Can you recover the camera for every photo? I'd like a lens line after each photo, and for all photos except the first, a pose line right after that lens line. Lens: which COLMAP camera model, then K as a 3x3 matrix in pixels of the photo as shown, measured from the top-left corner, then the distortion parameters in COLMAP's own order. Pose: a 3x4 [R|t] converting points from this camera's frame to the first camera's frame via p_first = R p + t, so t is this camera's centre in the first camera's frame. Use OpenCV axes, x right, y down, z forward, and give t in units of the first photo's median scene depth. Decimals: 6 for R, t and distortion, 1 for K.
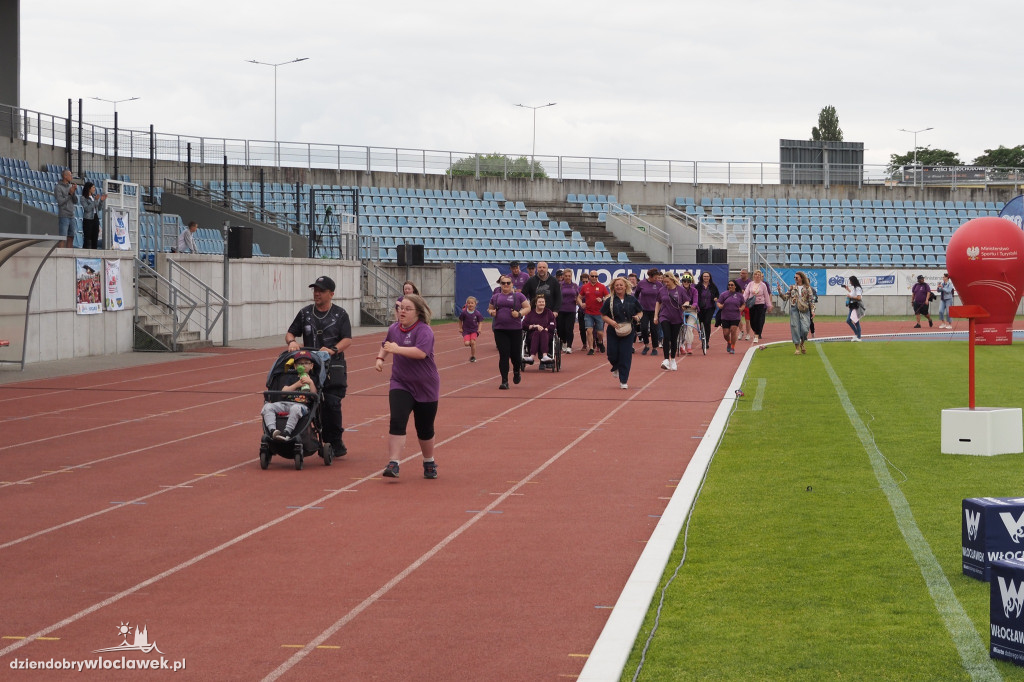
lens RADIAL K [[2672.4, 0, 440.3], [0, 2672.4, 326.8], [0, 0, 1]] dist [0.002166, -0.378907]
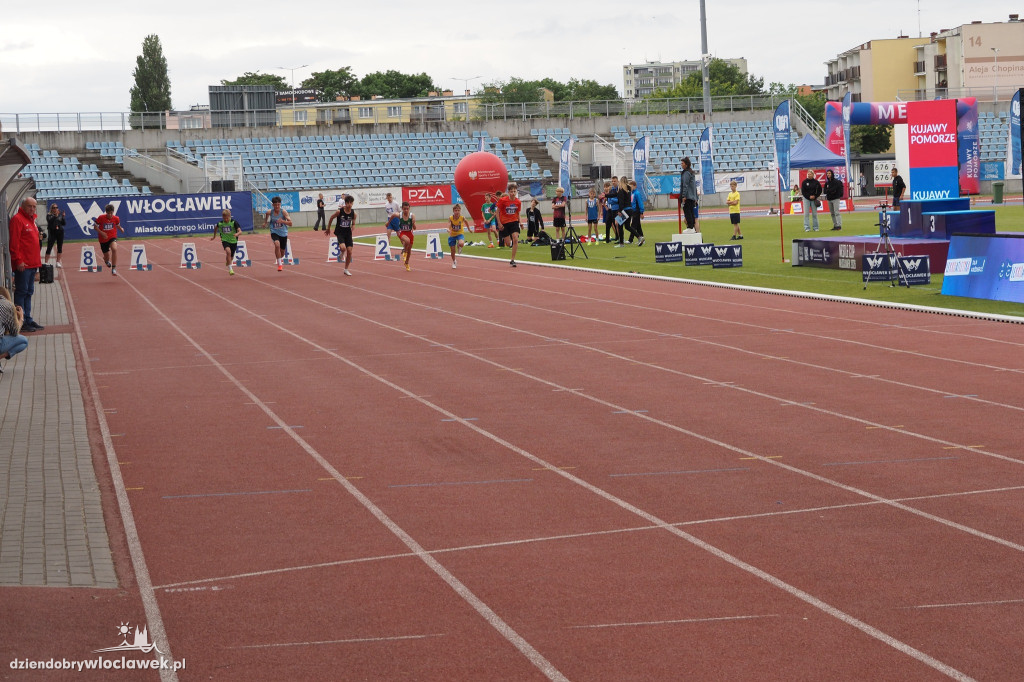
lens RADIAL K [[3073.3, 0, 480.2], [0, 3073.3, 287.0], [0, 0, 1]] dist [0.048350, -0.394718]
pose [[0.959400, -0.057571, 0.276111, -0.256731], [0.055516, 0.998341, 0.015258, 0.009576], [-0.276532, 0.000690, 0.961005, -0.641350]]
